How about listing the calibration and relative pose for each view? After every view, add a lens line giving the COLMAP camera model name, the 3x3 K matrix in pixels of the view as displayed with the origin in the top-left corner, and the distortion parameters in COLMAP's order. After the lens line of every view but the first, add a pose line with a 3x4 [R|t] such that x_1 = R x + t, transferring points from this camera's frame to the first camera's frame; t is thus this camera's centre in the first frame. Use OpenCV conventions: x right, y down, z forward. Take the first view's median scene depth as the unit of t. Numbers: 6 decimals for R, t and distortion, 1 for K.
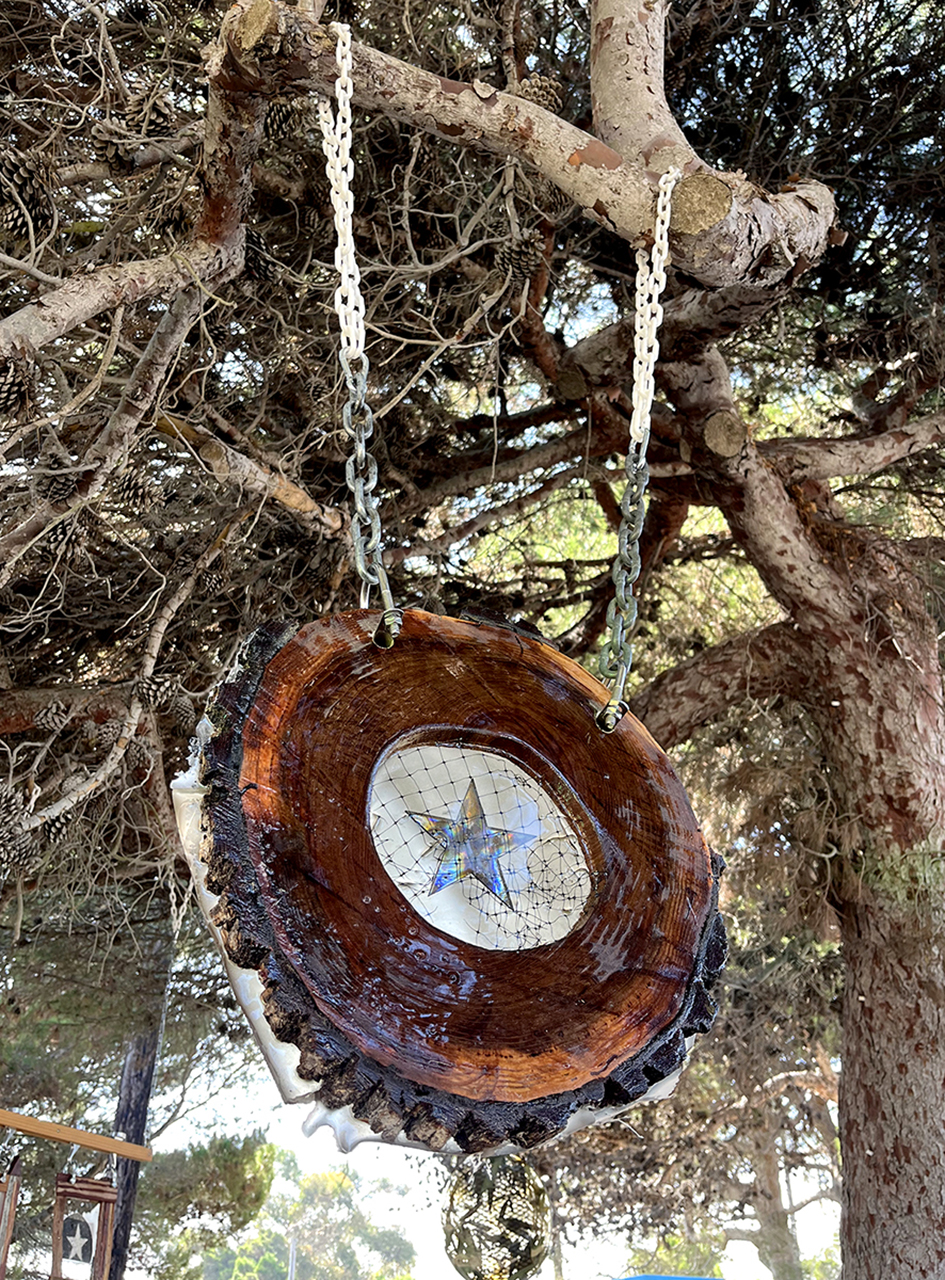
lens RADIAL K [[1004.3, 0, 472.8], [0, 1004.3, 638.5], [0, 0, 1]] dist [0.047359, -0.101020]
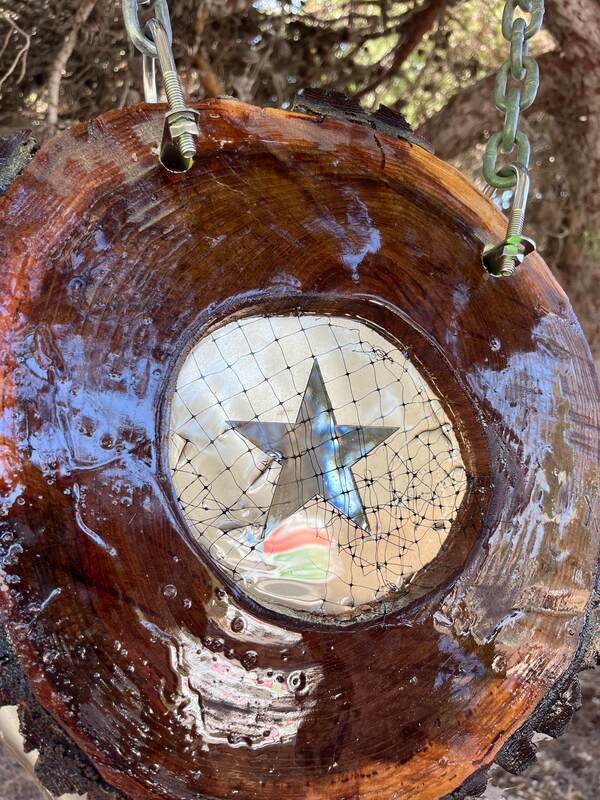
lens RADIAL K [[627.7, 0, 299.3], [0, 627.7, 407.2], [0, 0, 1]] dist [0.047359, -0.101020]
pose [[0.999335, -0.020020, -0.030476, 0.000129], [0.032094, 0.879631, 0.474572, -0.012655], [0.017307, -0.475235, 0.879689, 0.148451]]
